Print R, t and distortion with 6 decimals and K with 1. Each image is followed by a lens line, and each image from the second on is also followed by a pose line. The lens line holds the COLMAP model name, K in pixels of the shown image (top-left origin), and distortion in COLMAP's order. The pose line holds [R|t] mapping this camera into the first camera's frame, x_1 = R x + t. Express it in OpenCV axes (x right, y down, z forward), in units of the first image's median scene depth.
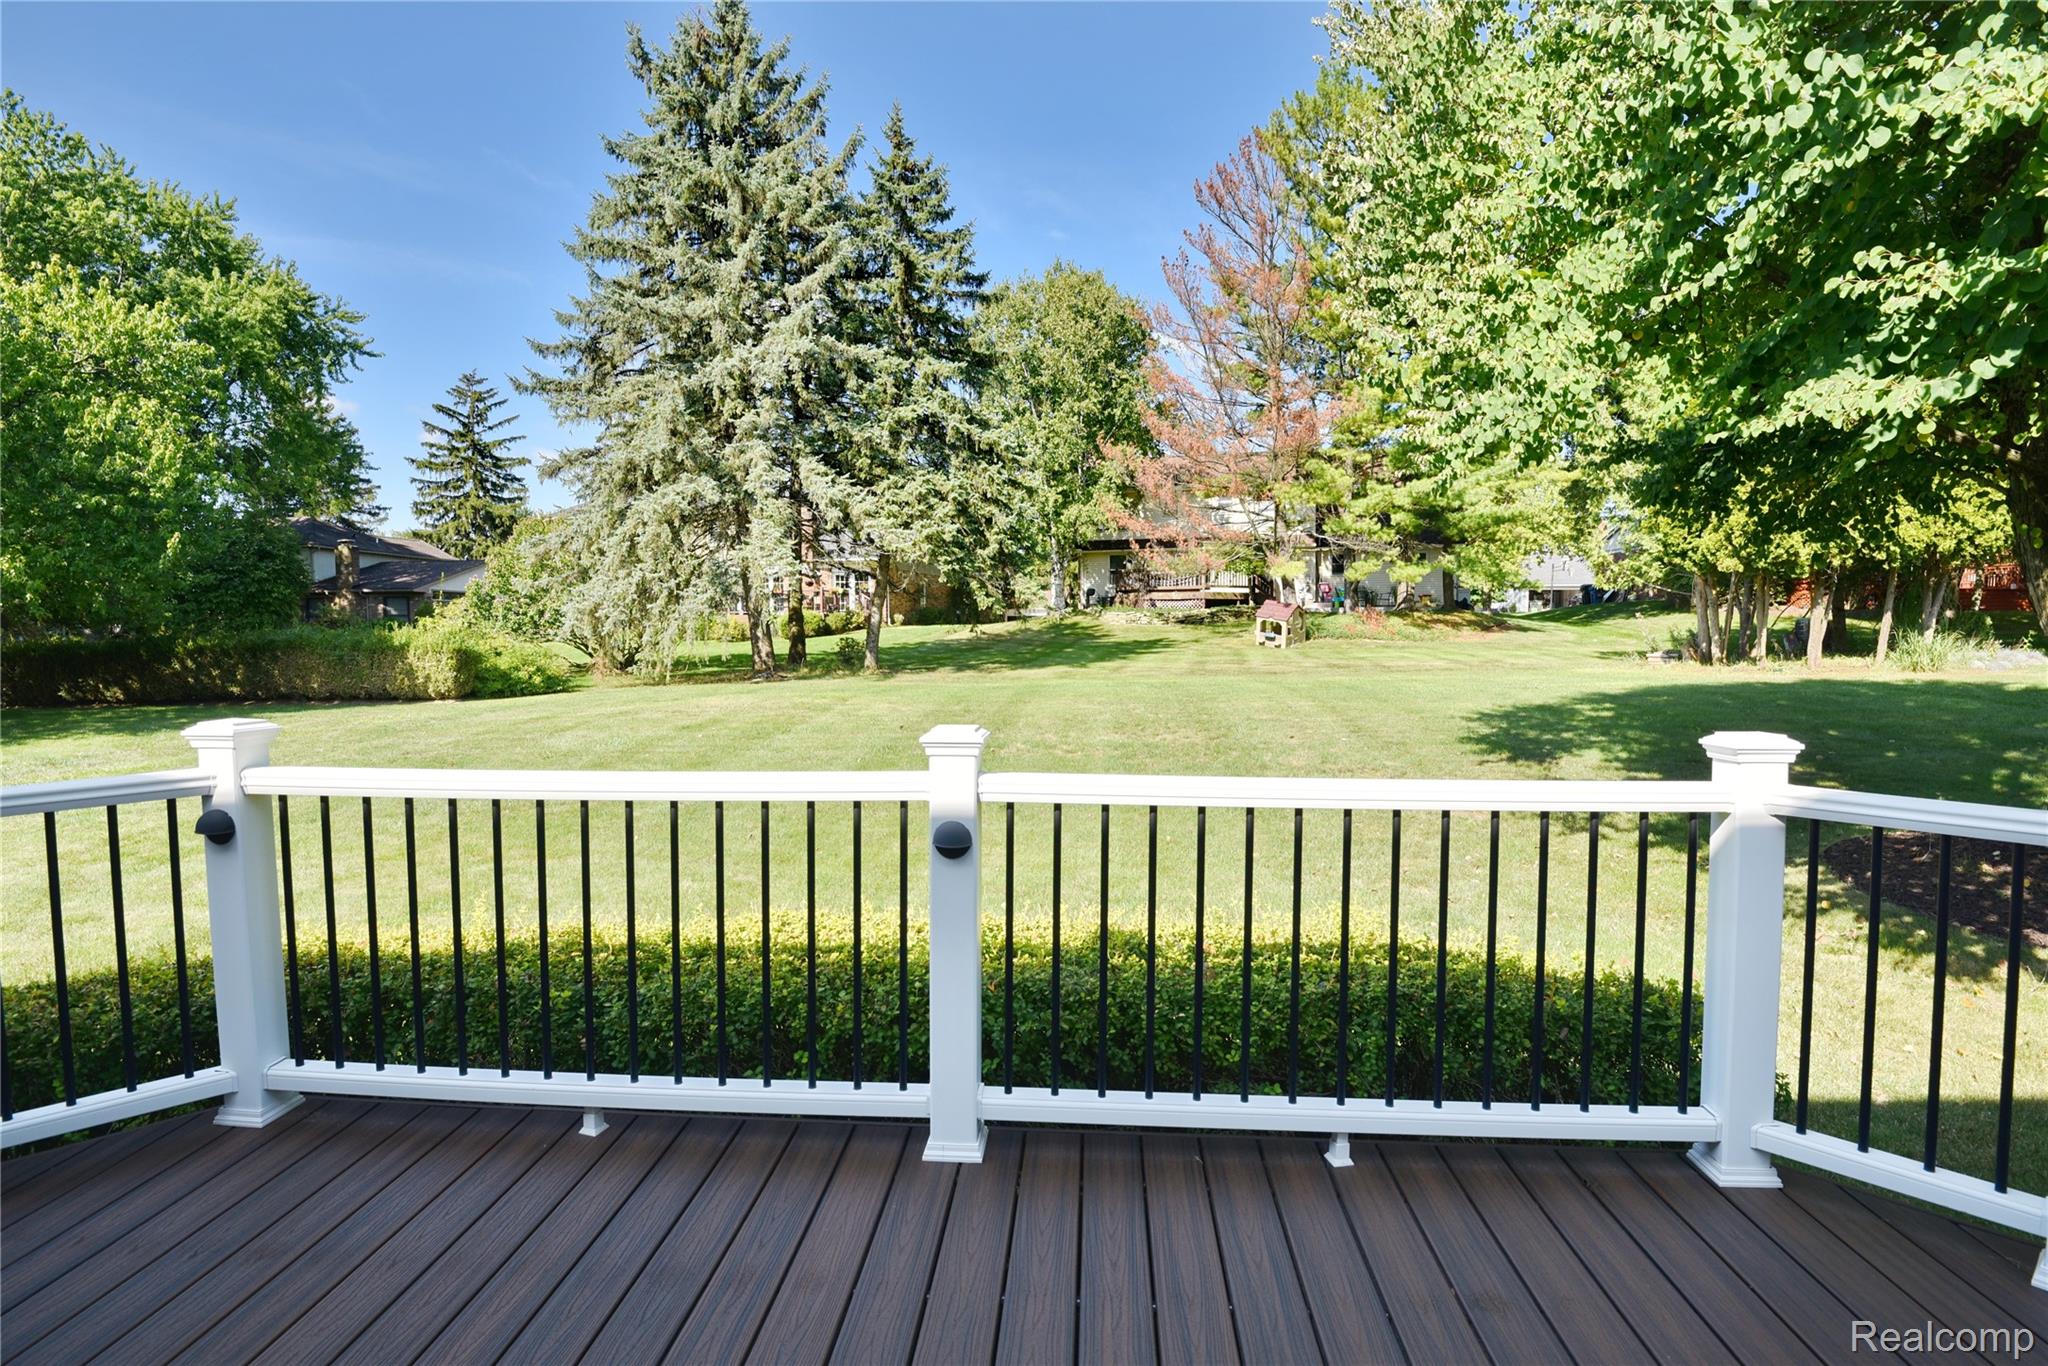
lens RADIAL K [[997.5, 0, 1030.7], [0, 997.5, 689.5], [0, 0, 1]] dist [-0.025435, -0.001677]
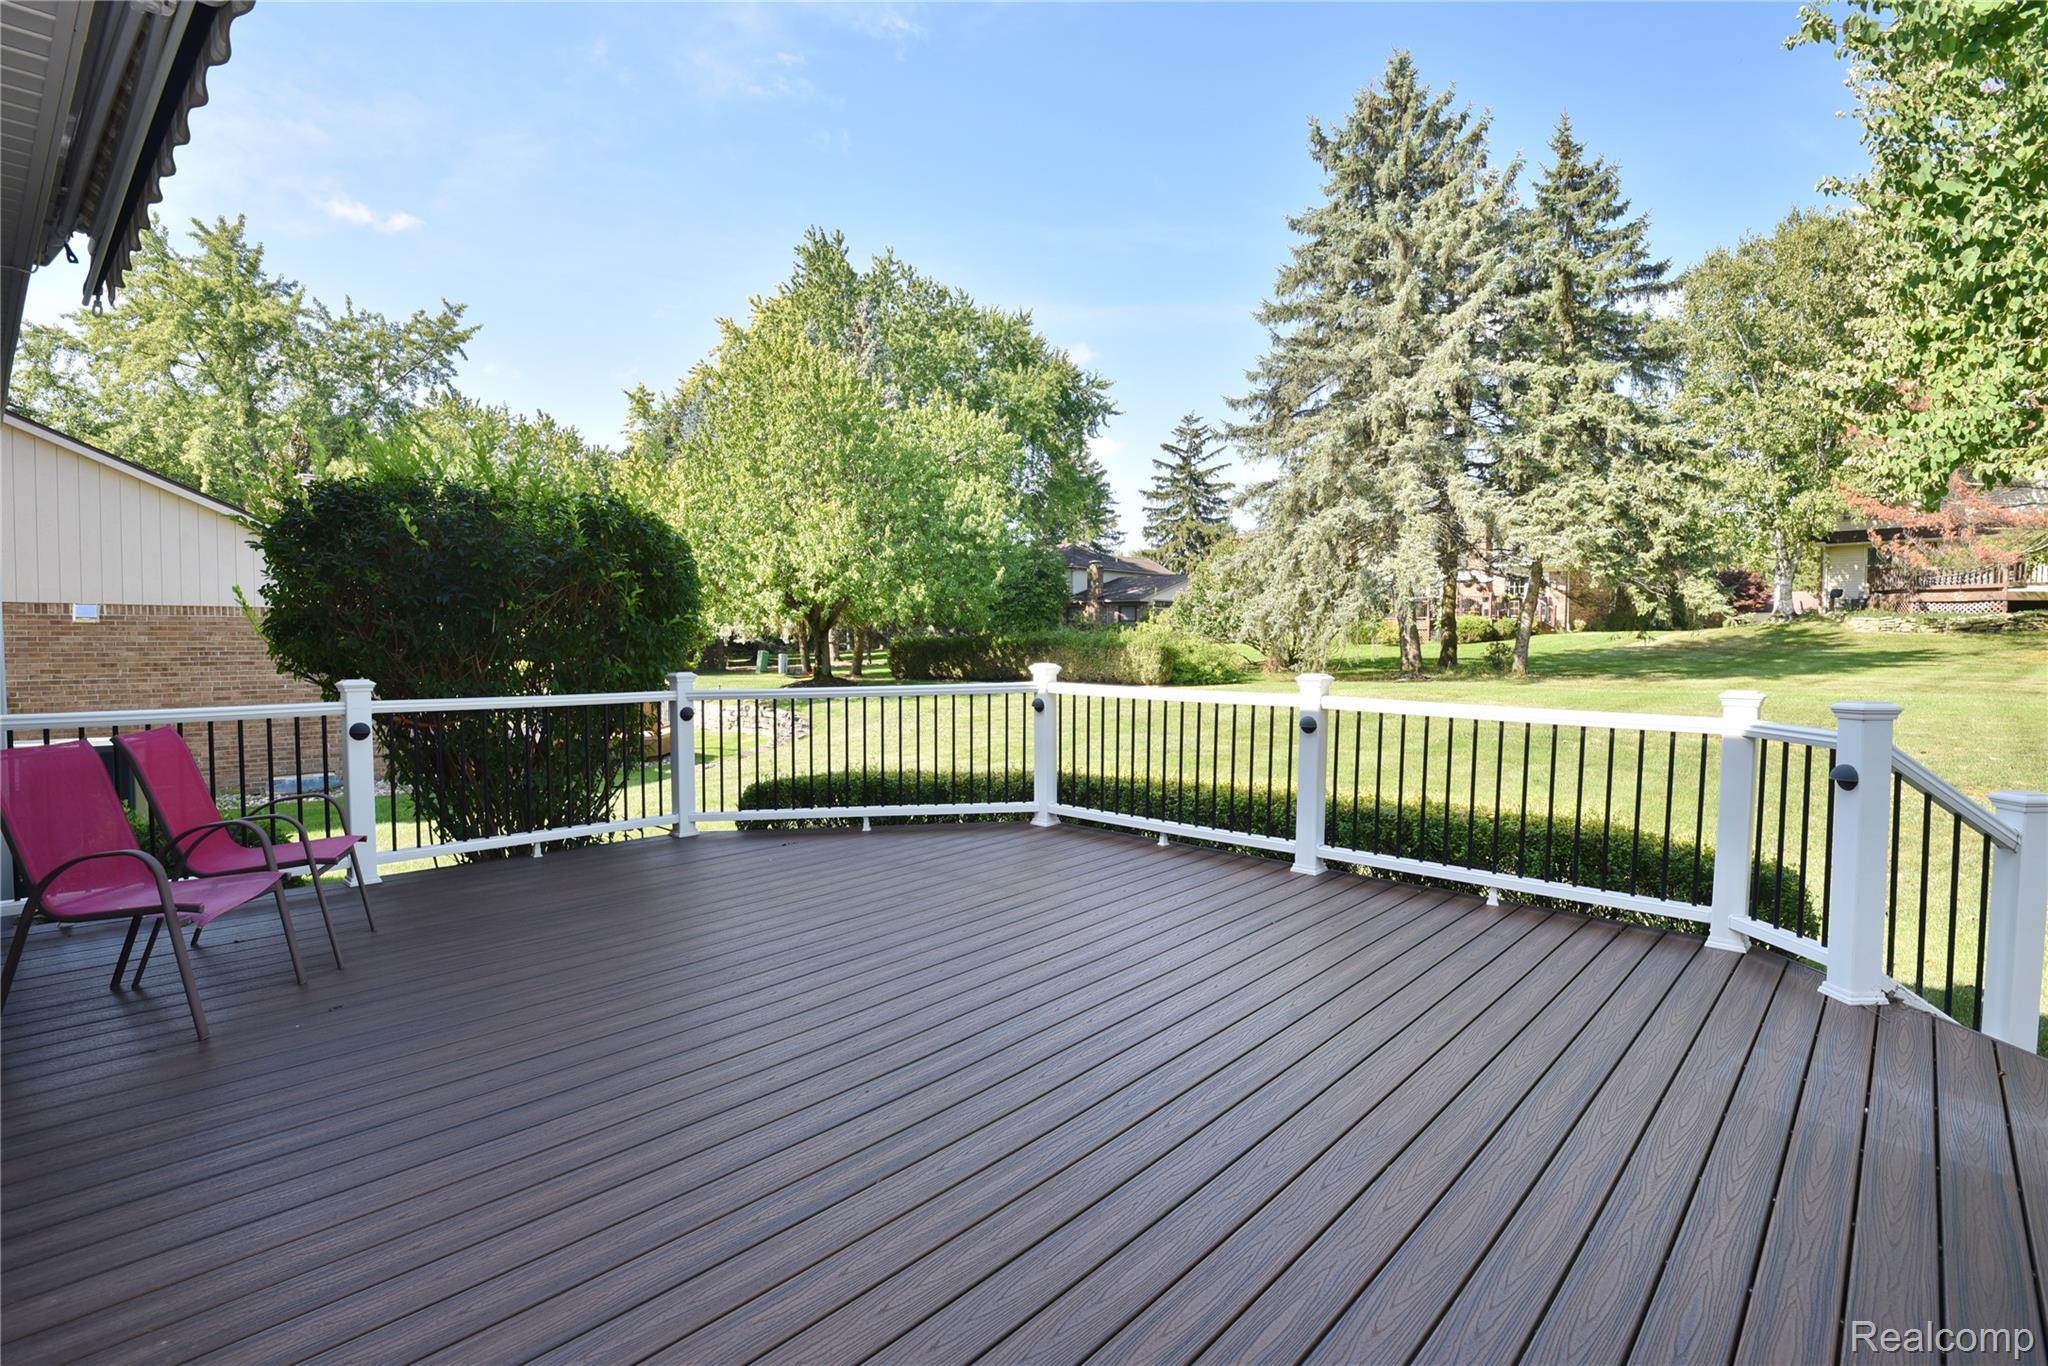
lens RADIAL K [[997.5, 0, 1030.7], [0, 997.5, 689.5], [0, 0, 1]] dist [-0.025435, -0.001677]
pose [[0.784737, 0.040185, -0.618525, 0.081380], [-0.043775, 0.998998, 0.009364, 0.008791], [0.618281, 0.019728, 0.785709, -0.113702]]
